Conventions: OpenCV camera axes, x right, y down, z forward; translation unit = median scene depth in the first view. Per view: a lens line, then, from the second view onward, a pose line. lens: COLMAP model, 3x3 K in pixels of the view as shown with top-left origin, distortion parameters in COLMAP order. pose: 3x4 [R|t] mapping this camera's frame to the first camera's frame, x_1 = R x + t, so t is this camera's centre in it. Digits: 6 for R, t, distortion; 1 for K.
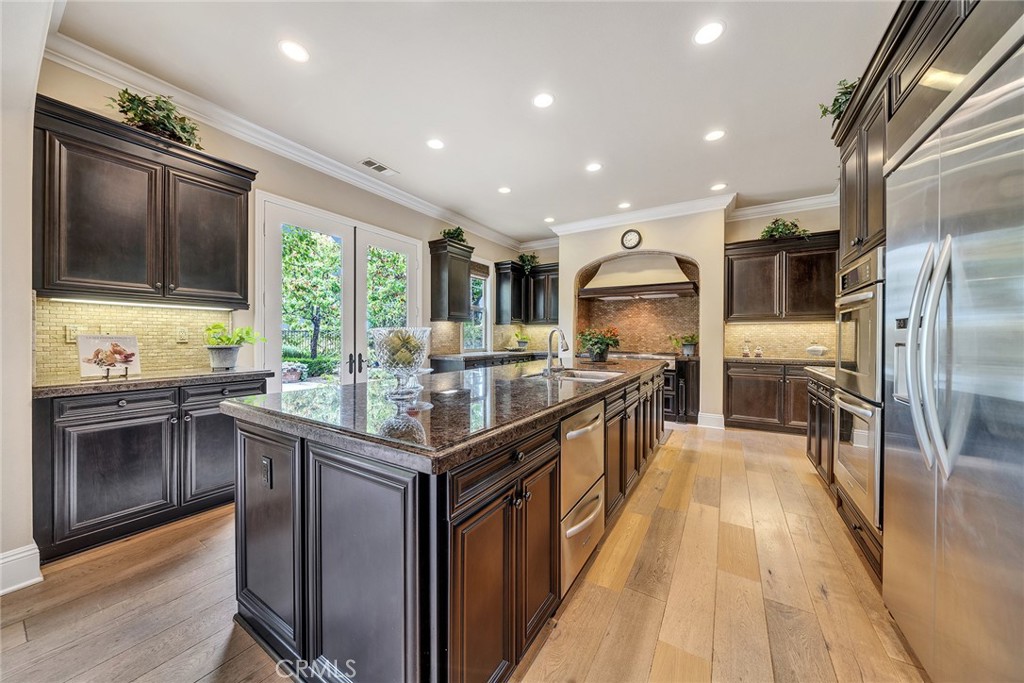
lens RADIAL K [[329.1, 0, 520.6], [0, 329.1, 332.9], [0, 0, 1]] dist [-0.006704, -0.000011]
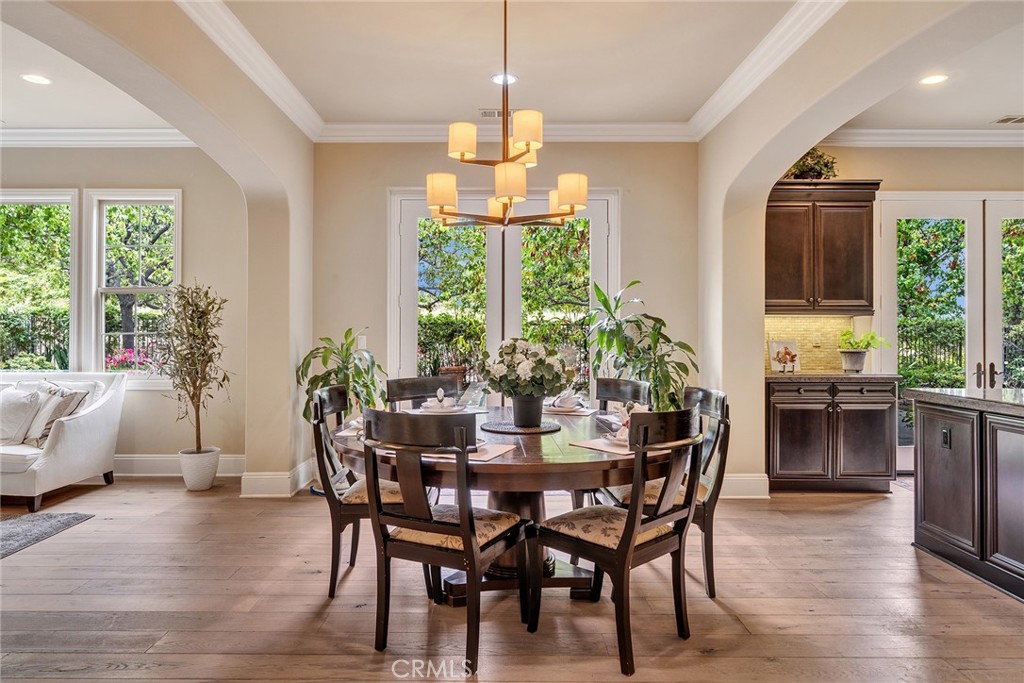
lens RADIAL K [[615.8, 0, 510.2], [0, 615.8, 337.8], [0, 0, 1]] dist [-0.001673, -0.001068]
pose [[0.474131, 0.002634, -0.880450, 0.369227], [0.013429, 0.999858, 0.010223, -0.039144], [0.880352, -0.016671, 0.474028, -1.023756]]
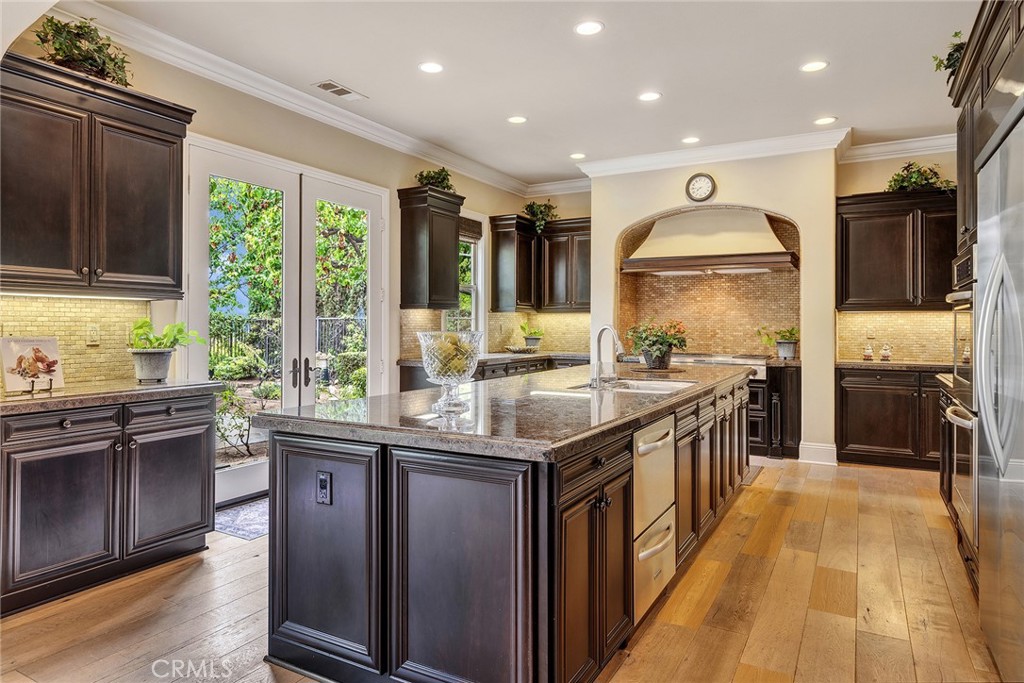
lens RADIAL K [[588.6, 0, 506.0], [0, 588.6, 316.3], [0, 0, 1]] dist [0.000575, -0.000716]
pose [[0.999917, -0.003759, 0.012346, -0.137241], [0.003788, 0.999990, -0.002338, -0.030830], [-0.012337, 0.002385, 0.999921, -0.352217]]
